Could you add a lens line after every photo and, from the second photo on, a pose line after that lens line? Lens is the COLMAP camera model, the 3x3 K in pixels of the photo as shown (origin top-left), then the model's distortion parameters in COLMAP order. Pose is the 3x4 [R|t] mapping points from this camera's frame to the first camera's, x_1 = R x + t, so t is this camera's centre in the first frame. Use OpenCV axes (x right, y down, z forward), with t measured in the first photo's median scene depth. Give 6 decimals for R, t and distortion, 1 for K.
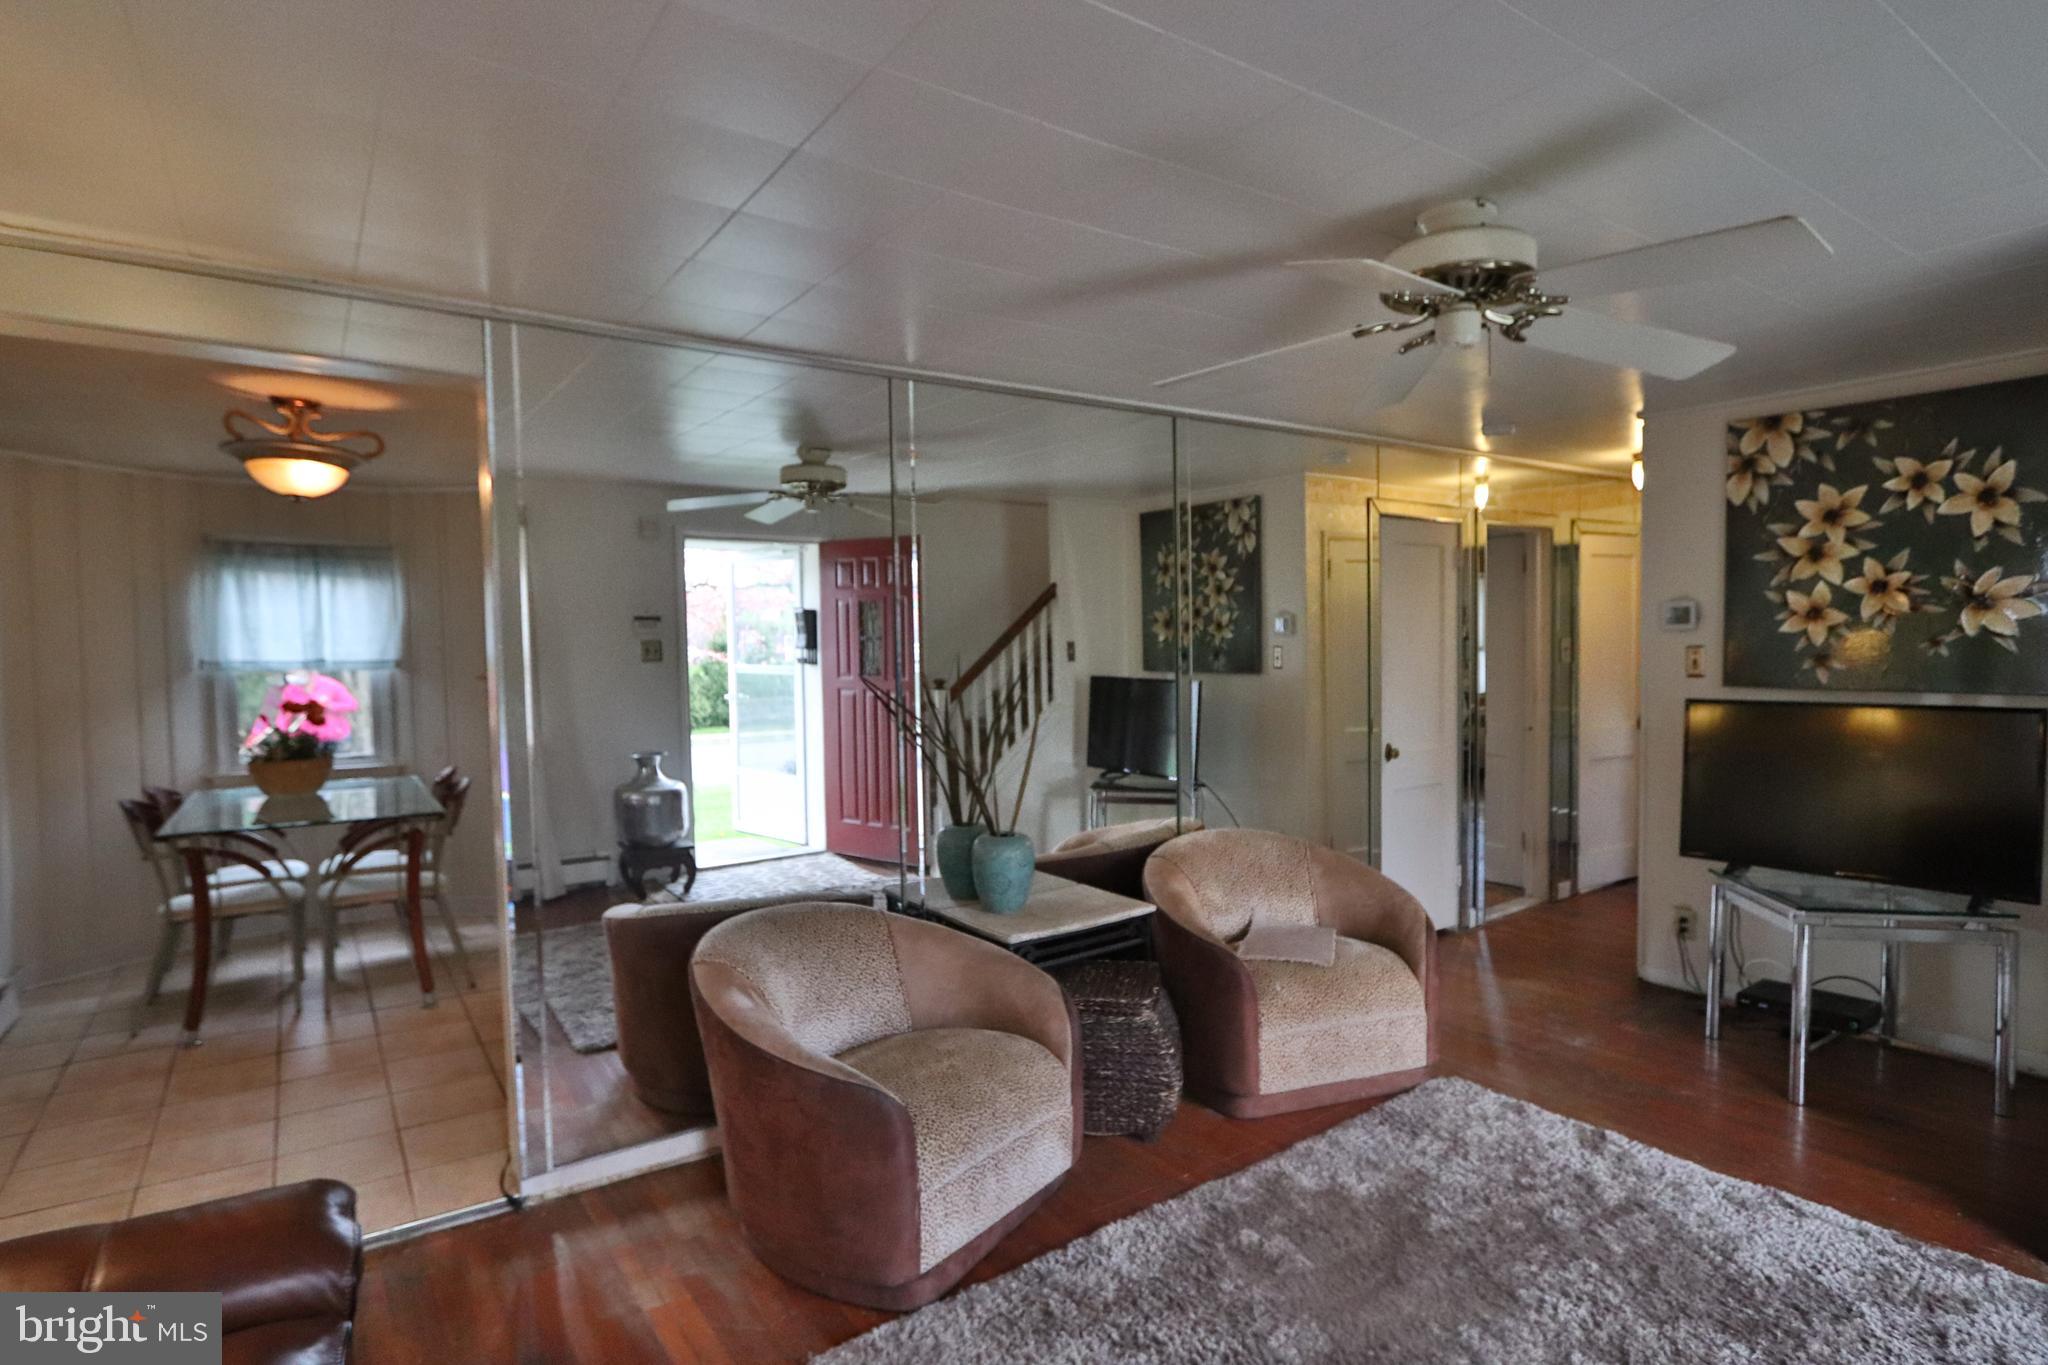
lens RADIAL K [[1050.5, 0, 1032.7], [0, 1050.5, 683.2], [0, 0, 1]] dist [-0.021085, 0.002963]
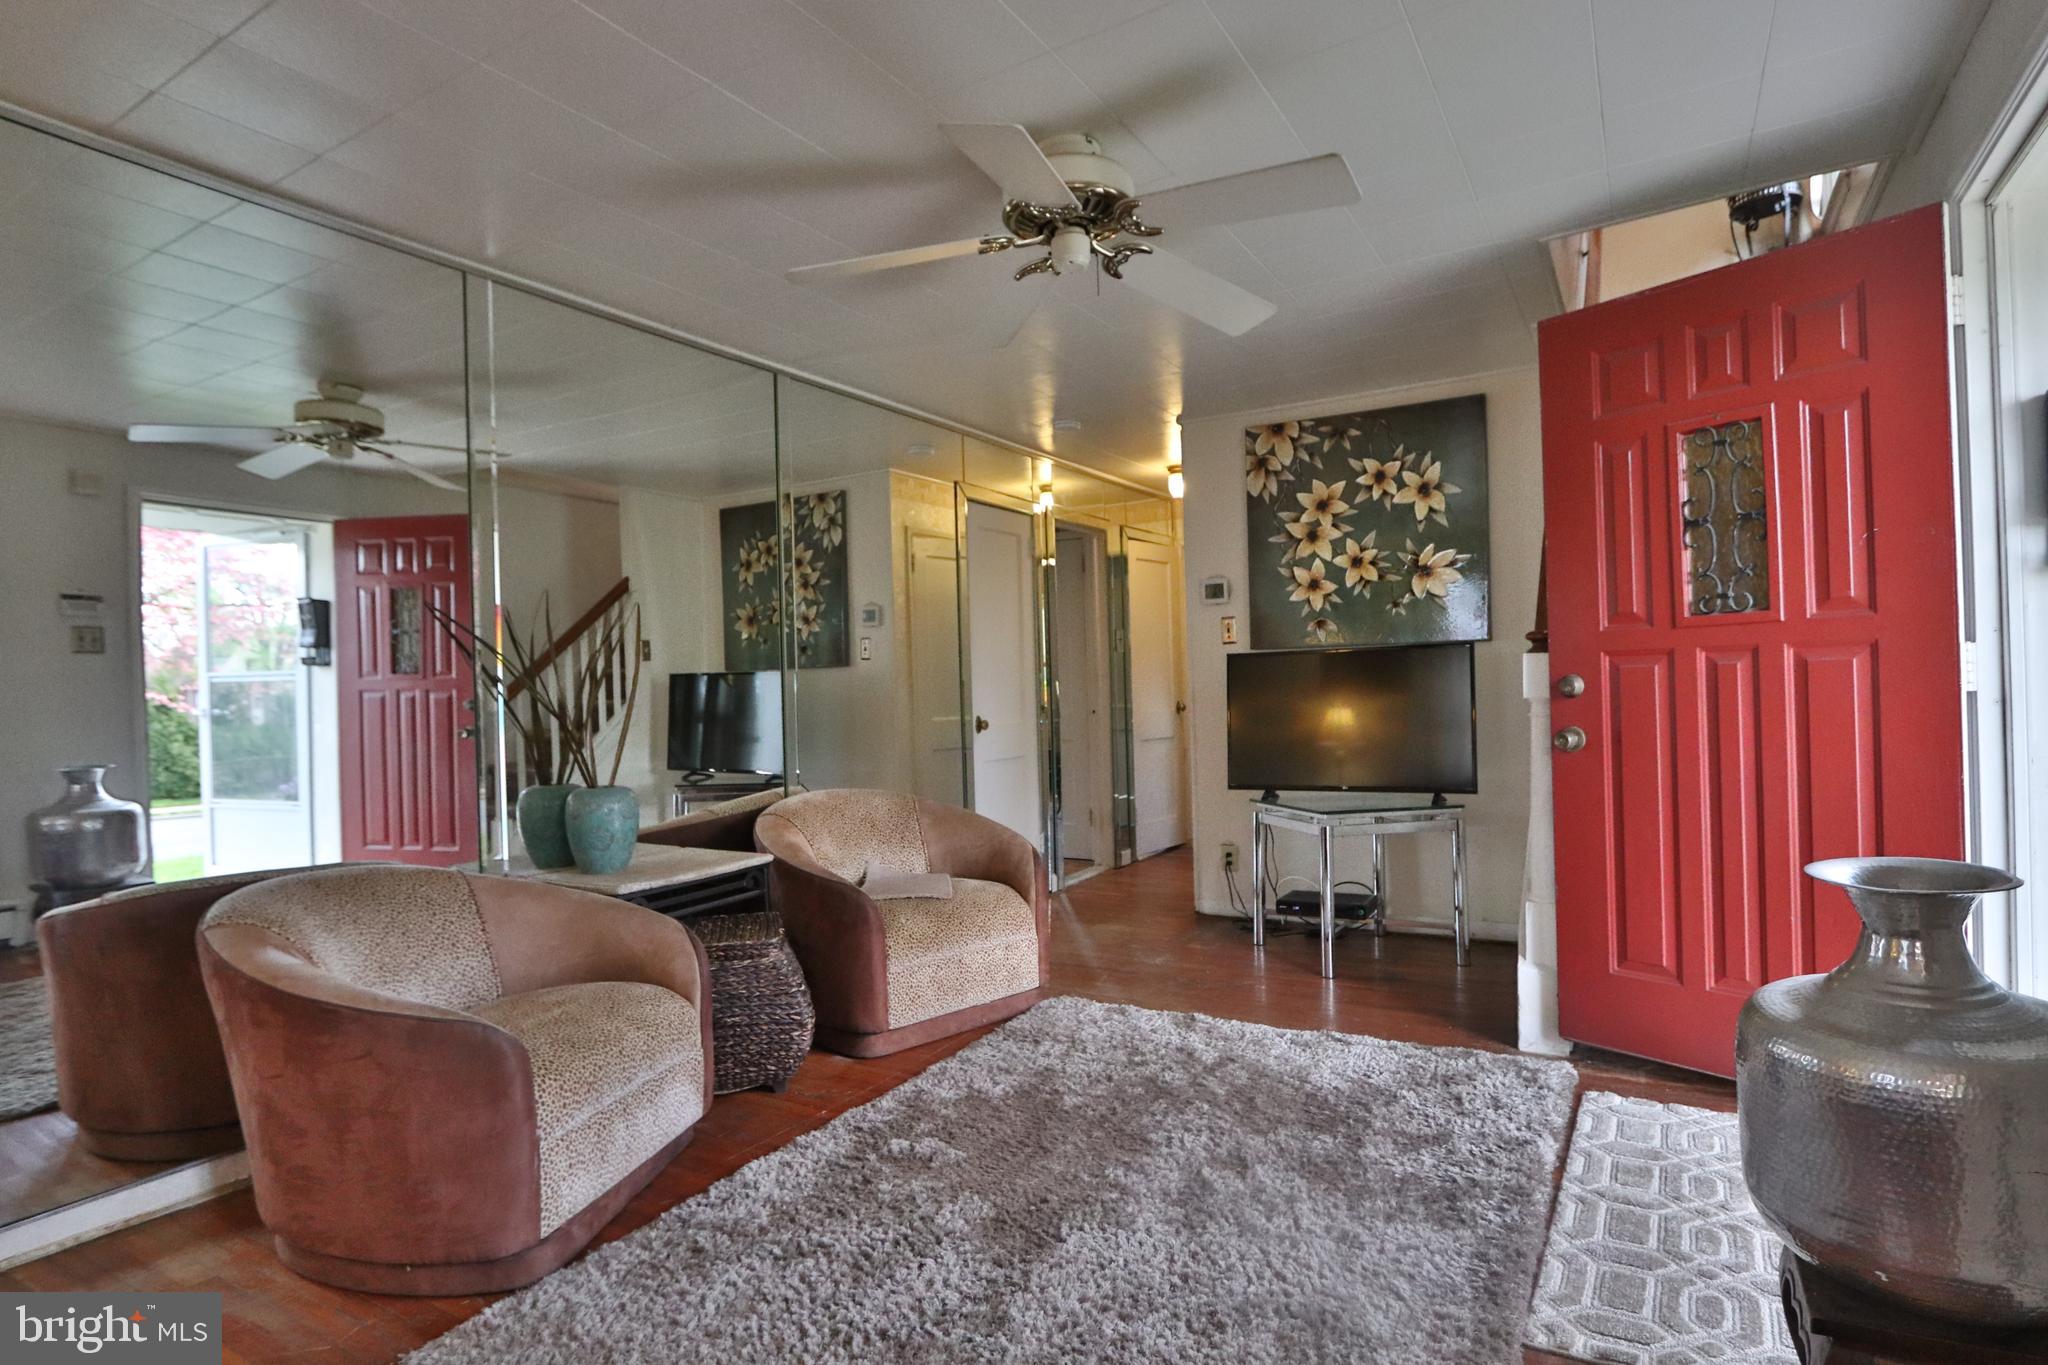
lens RADIAL K [[1050.5, 0, 1030.2], [0, 1050.5, 684.7], [0, 0, 1]] dist [-0.021085, 0.002963]
pose [[0.915056, -0.008975, 0.403226, -0.053778], [0.031395, 0.998304, -0.049026, 0.111164], [-0.402103, 0.057521, 0.913786, 0.019180]]
